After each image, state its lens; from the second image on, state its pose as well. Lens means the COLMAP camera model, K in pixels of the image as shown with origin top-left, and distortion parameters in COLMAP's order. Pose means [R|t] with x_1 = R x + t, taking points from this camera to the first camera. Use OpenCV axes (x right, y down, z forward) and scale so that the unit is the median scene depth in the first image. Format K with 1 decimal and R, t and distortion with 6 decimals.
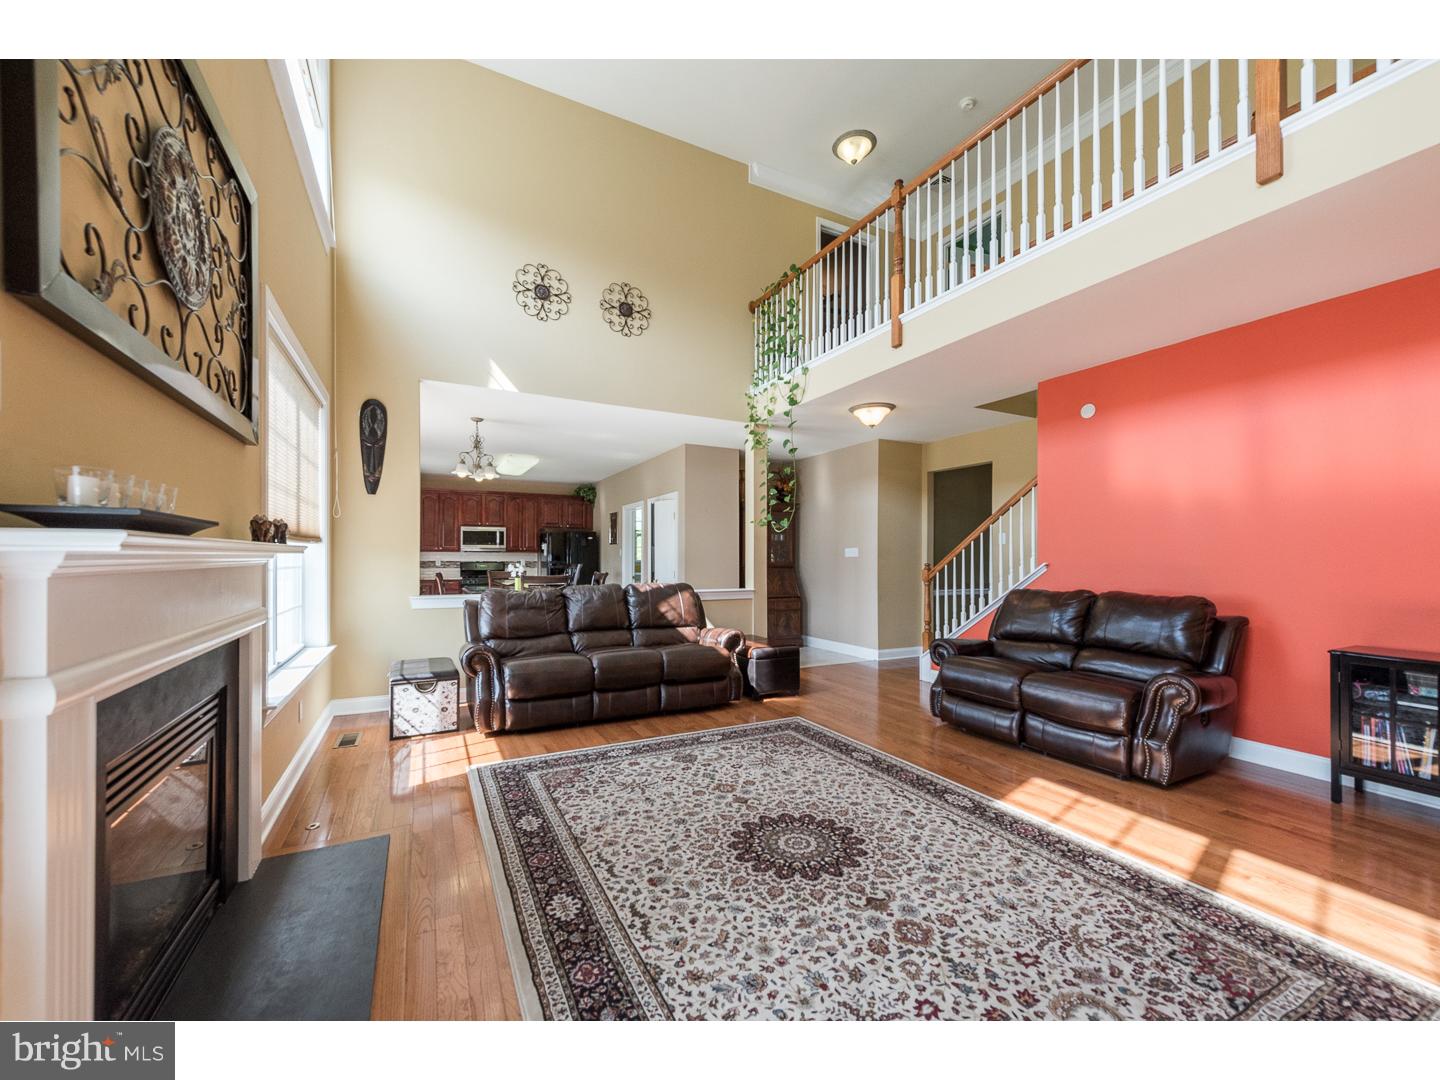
lens RADIAL K [[578.3, 0, 719.9], [0, 578.3, 550.3], [0, 0, 1]] dist [-0.002308, -0.000440]
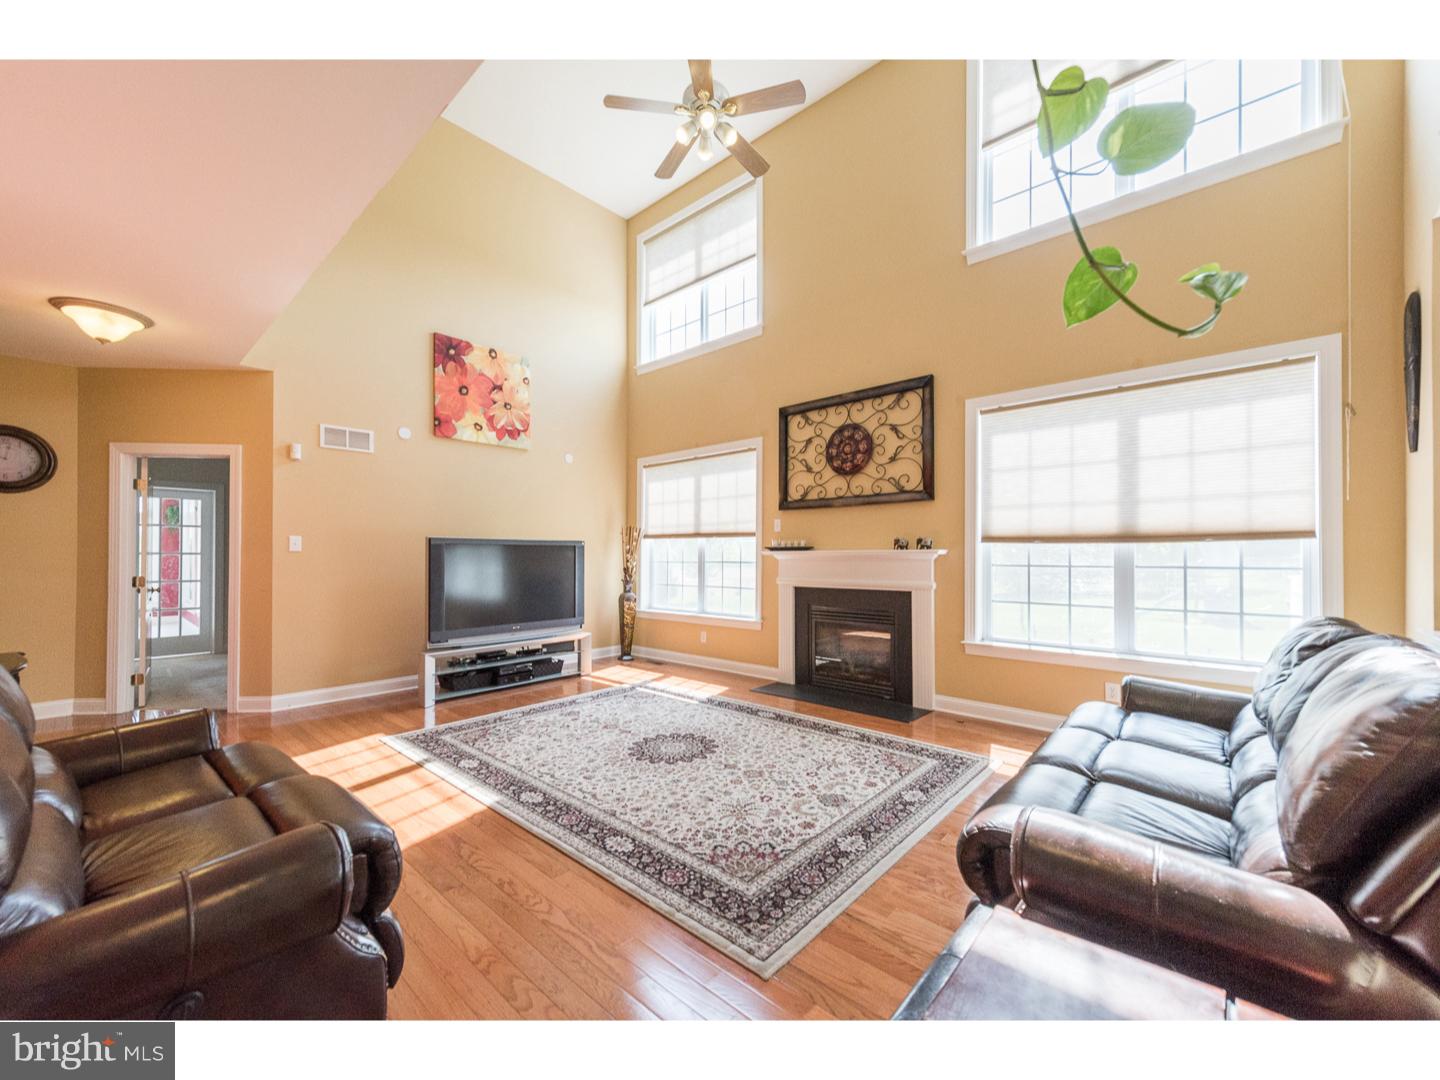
lens RADIAL K [[578.3, 0, 718.6], [0, 578.3, 550.3], [0, 0, 1]] dist [-0.002308, -0.000440]
pose [[-0.938722, -0.007351, -0.344598, 0.444957], [-0.000539, 0.999803, -0.019861, 0.021183], [0.344676, -0.018459, -0.938540, 2.012348]]
